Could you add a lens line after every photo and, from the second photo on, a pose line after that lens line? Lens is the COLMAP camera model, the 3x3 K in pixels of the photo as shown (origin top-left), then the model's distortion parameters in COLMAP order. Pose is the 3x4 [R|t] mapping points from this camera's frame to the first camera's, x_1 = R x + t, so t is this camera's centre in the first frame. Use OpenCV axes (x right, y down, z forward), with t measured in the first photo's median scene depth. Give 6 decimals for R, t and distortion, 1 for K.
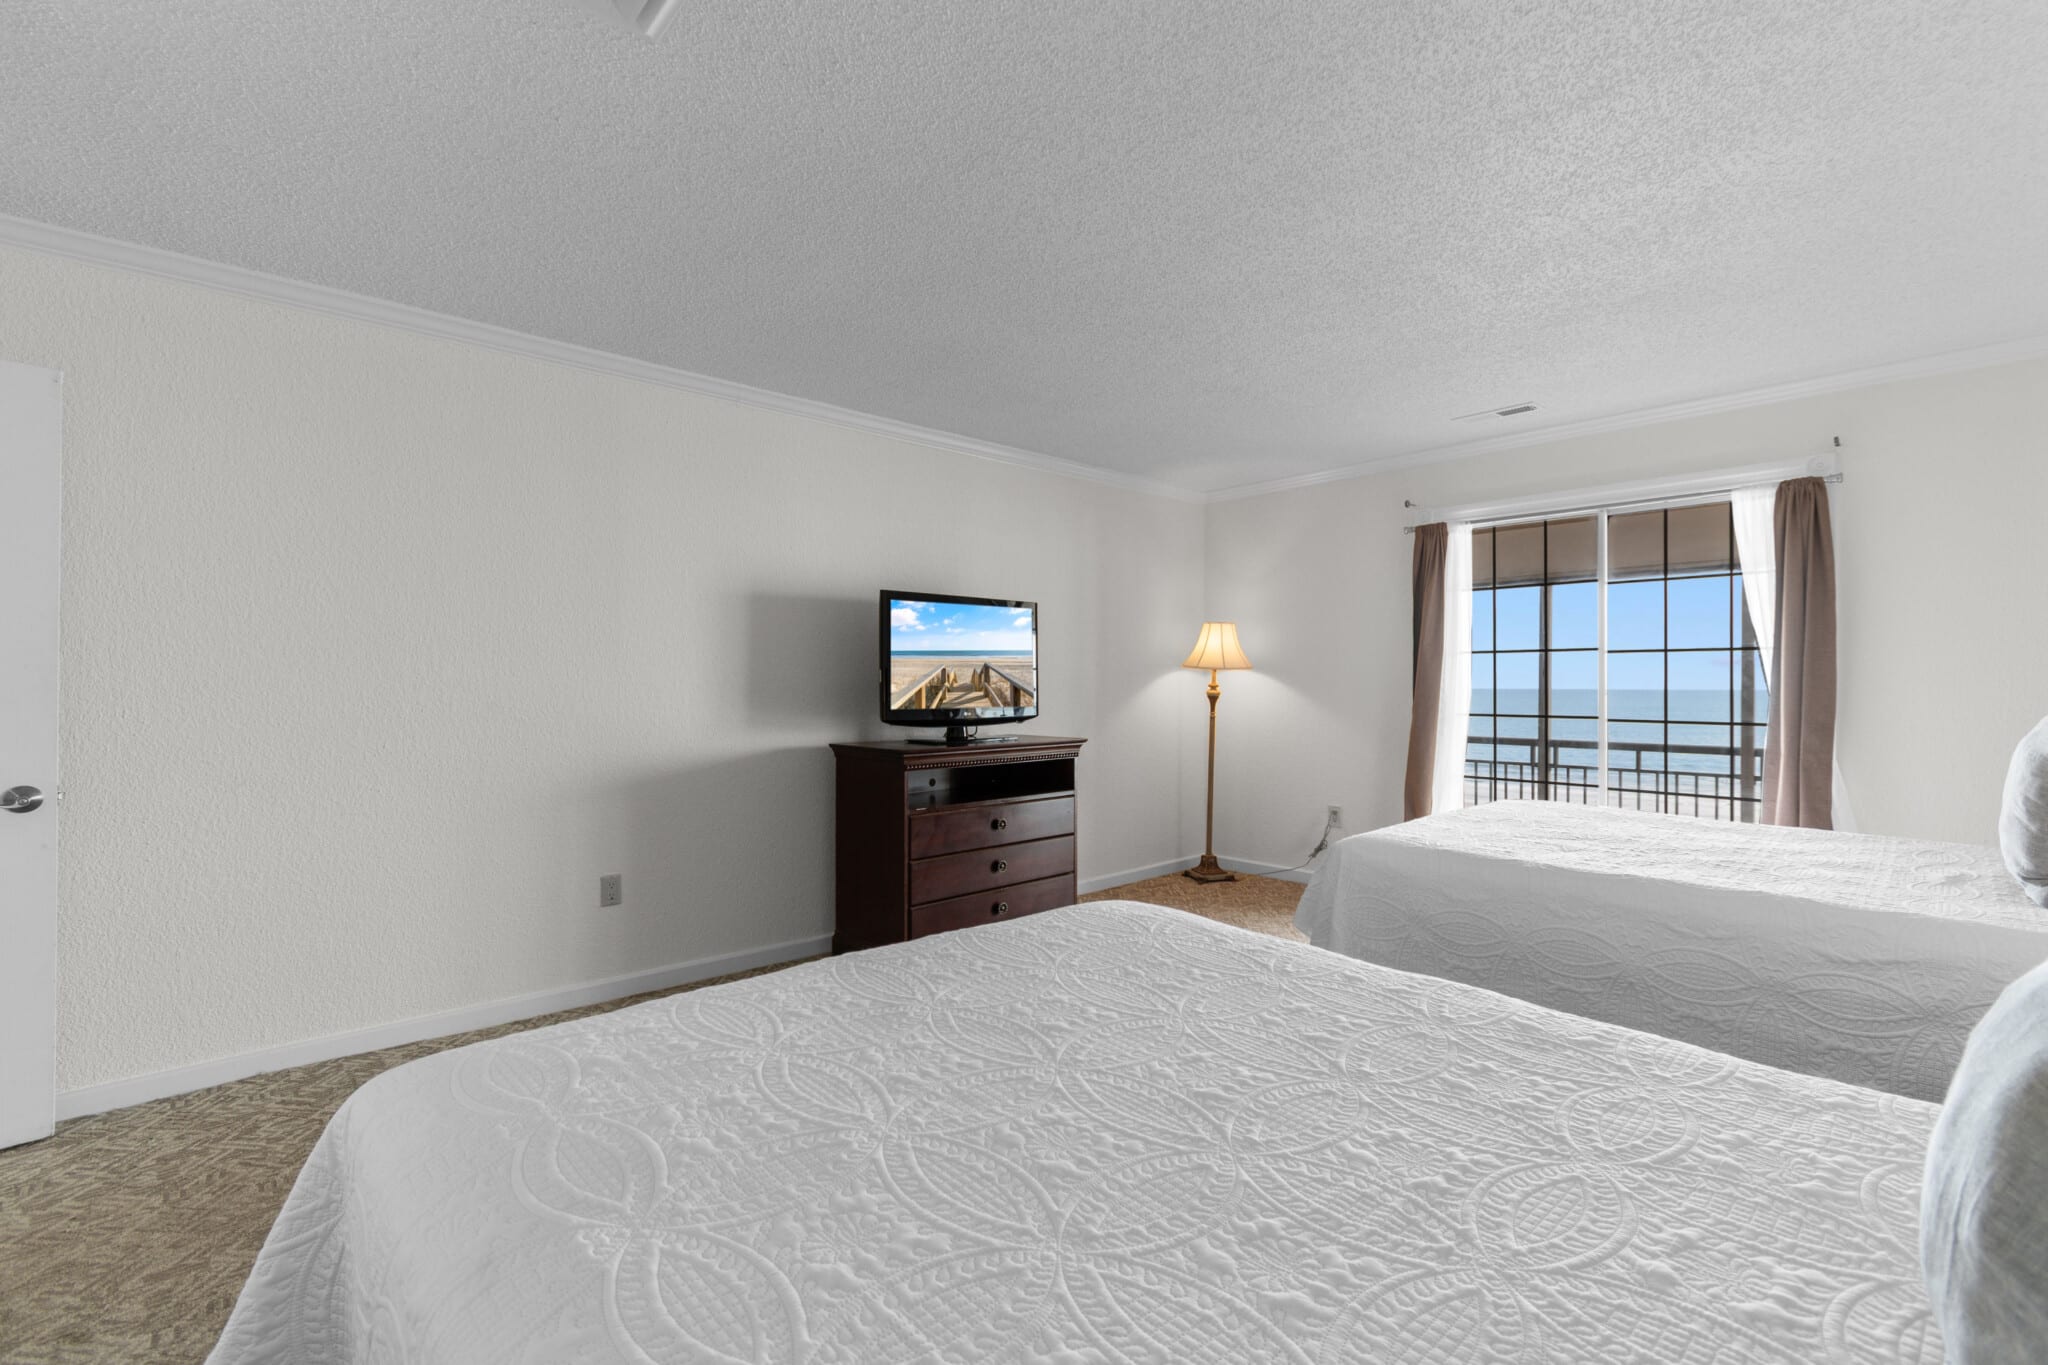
lens RADIAL K [[915.5, 0, 1032.4], [0, 915.5, 689.0], [0, 0, 1]] dist [0.002897, -0.000783]
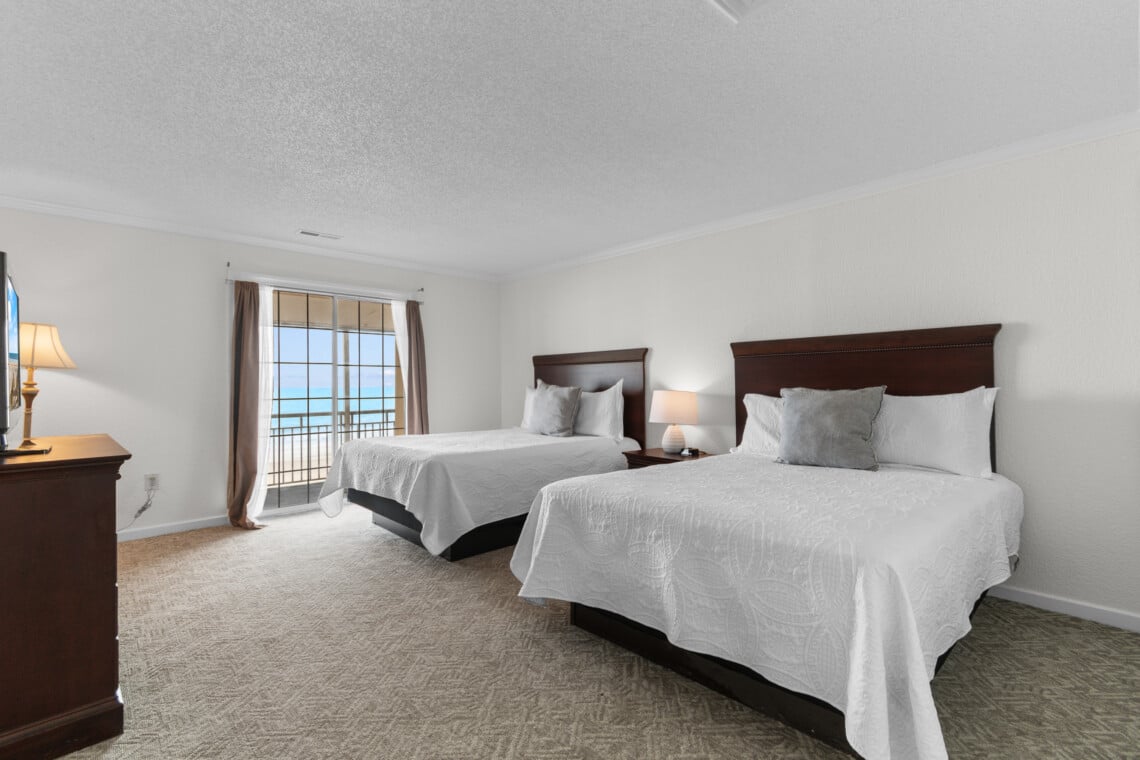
lens RADIAL K [[494.5, 0, 570.0], [0, 494.5, 380.0], [0, 0, 1]] dist [0.001015, -0.000111]
pose [[0.043097, 0.008709, 0.999033, -0.437289], [0.015482, 0.999836, -0.009384, 0.008879], [-0.998951, 0.015871, 0.042955, 0.438207]]
